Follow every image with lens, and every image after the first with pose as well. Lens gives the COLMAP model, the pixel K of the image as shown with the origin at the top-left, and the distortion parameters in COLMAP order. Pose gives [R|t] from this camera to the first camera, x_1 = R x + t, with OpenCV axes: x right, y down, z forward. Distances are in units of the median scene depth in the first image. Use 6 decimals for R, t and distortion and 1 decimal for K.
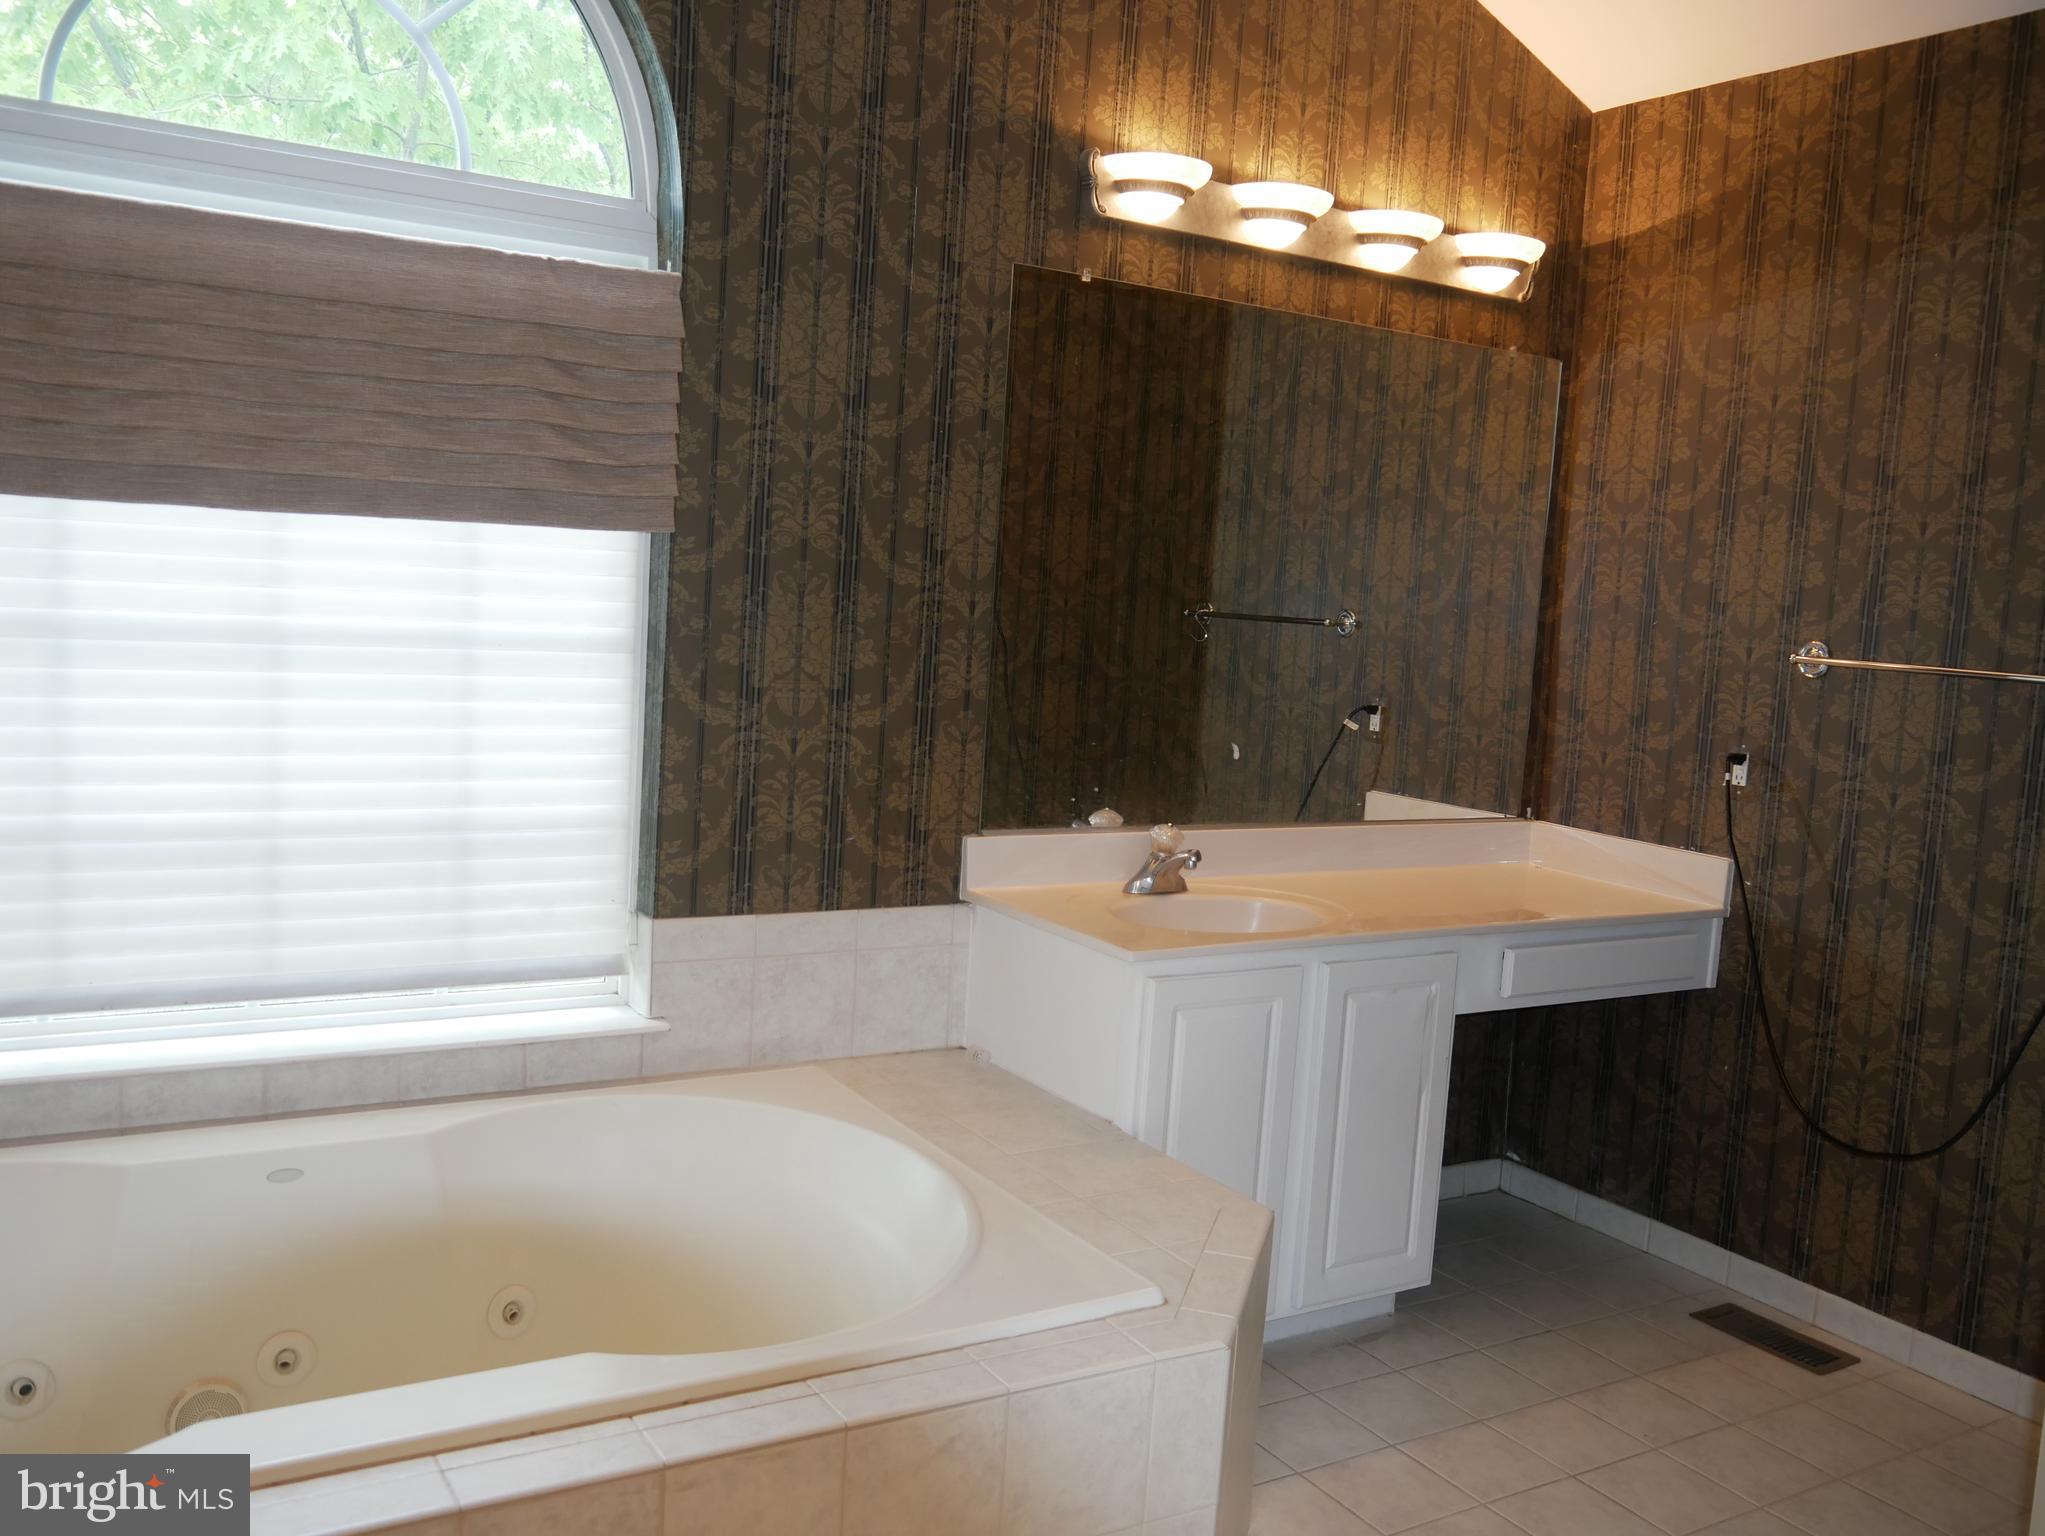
lens RADIAL K [[1746.8, 0, 1019.7], [0, 1746.8, 762.8], [0, 0, 1]] dist [-0.031380, 0.023097]
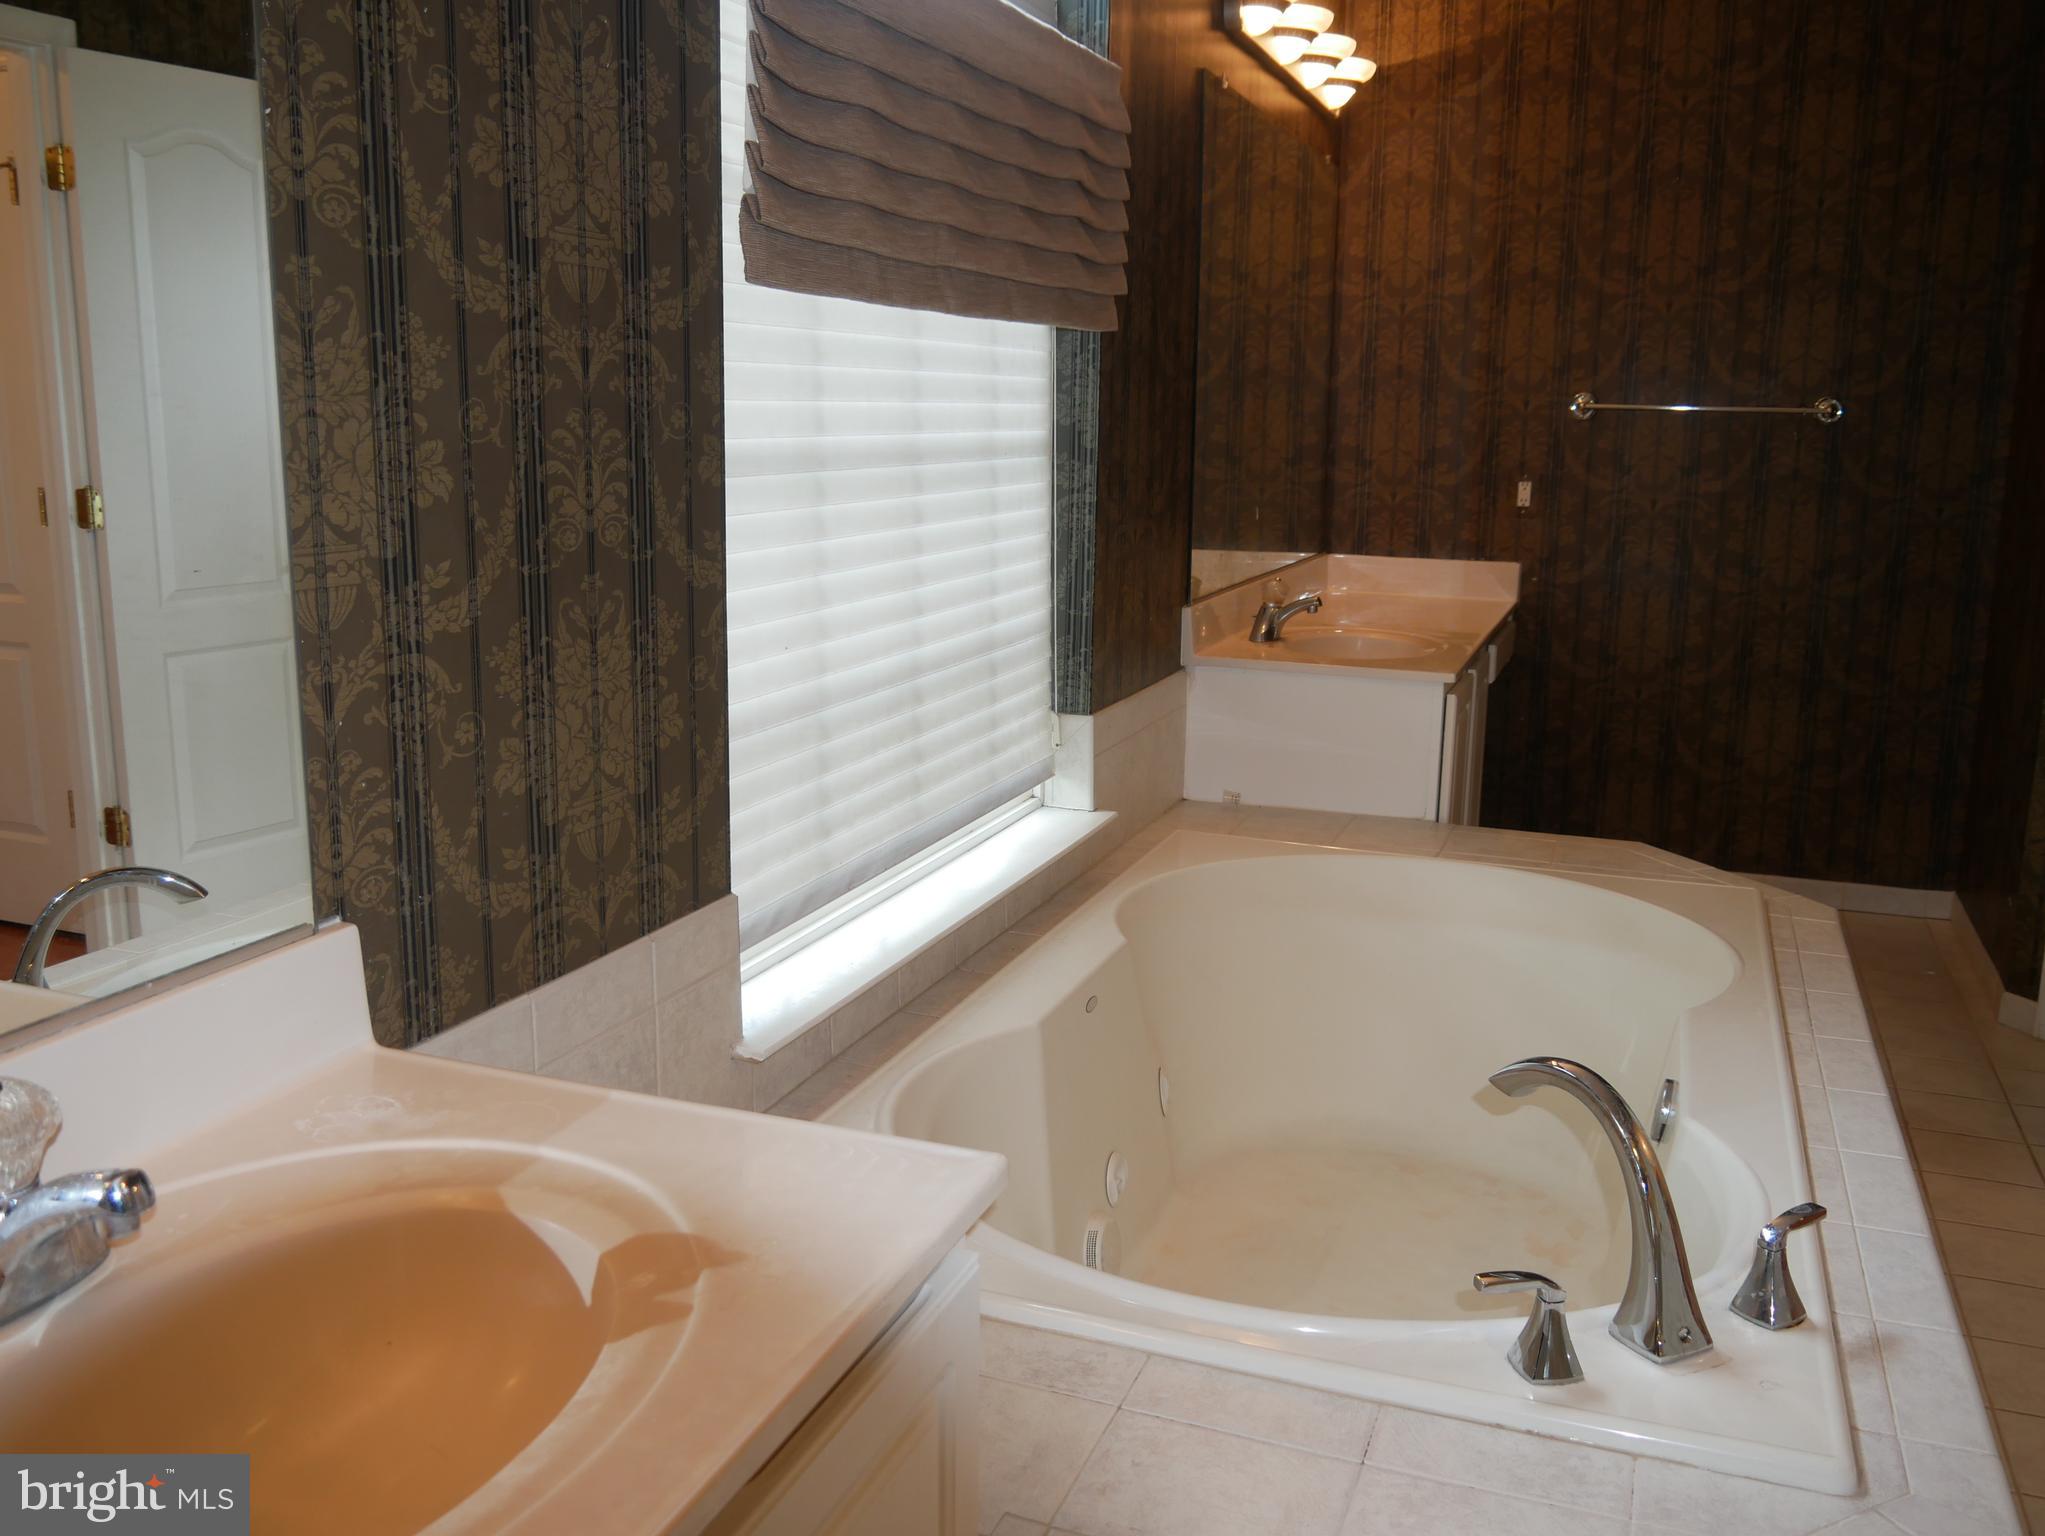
lens RADIAL K [[1746.8, 0, 1017.3], [0, 1746.8, 768.6], [0, 0, 1]] dist [-0.031380, 0.023097]
pose [[0.782746, -0.170859, 0.598428, -0.712466], [0.097197, 0.983338, 0.153621, -0.031461], [-0.614704, -0.062081, 0.786311, 0.179453]]
